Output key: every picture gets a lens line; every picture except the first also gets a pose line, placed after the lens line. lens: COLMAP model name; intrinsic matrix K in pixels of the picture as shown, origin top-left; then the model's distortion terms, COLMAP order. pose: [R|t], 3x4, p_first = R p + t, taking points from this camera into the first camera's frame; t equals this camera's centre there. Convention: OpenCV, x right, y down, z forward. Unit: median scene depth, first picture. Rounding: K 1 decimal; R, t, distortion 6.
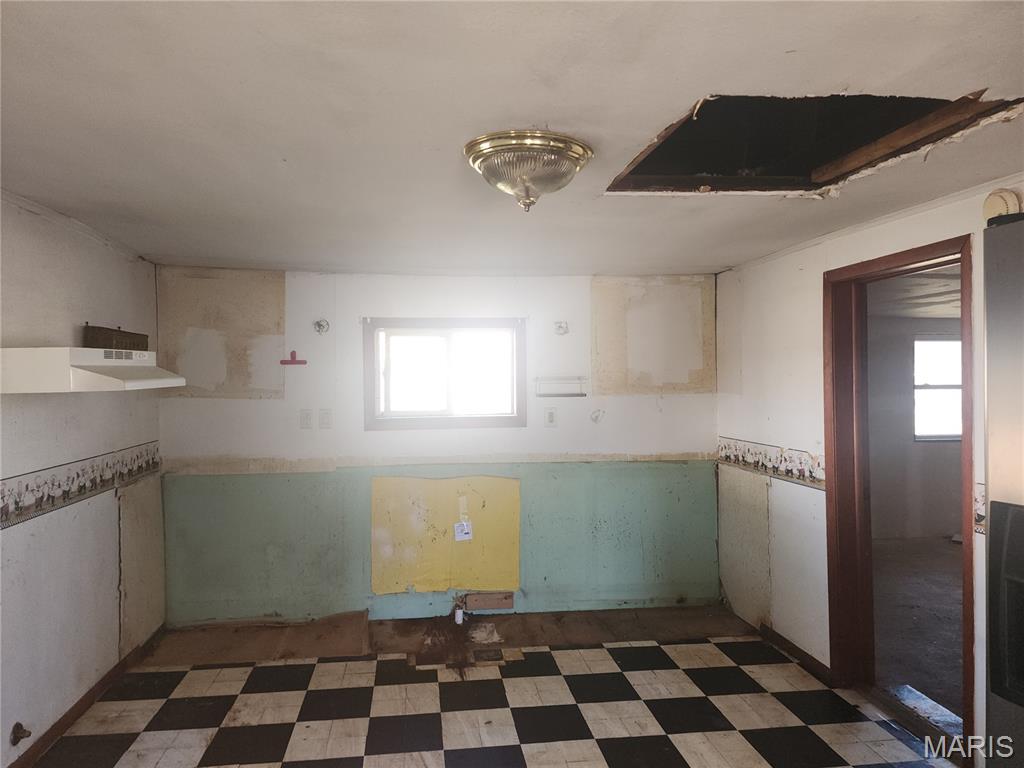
lens RADIAL K [[695.4, 0, 507.2], [0, 695.4, 373.2], [0, 0, 1]] dist [0.081059, -0.065538]
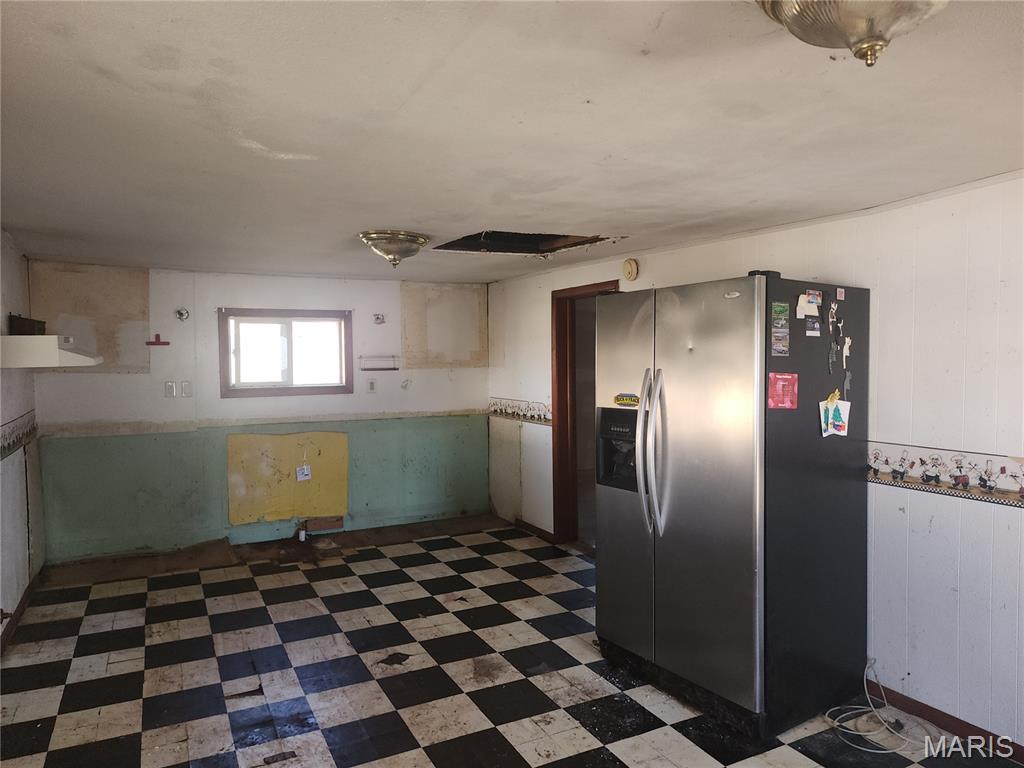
lens RADIAL K [[695.4, 0, 517.4], [0, 695.4, 386.0], [0, 0, 1]] dist [0.081059, -0.065538]
pose [[0.943383, -0.015110, 0.331362, -0.125498], [-0.002399, 0.998625, 0.052369, -0.007857], [-0.331697, -0.050199, 0.942049, -0.388887]]
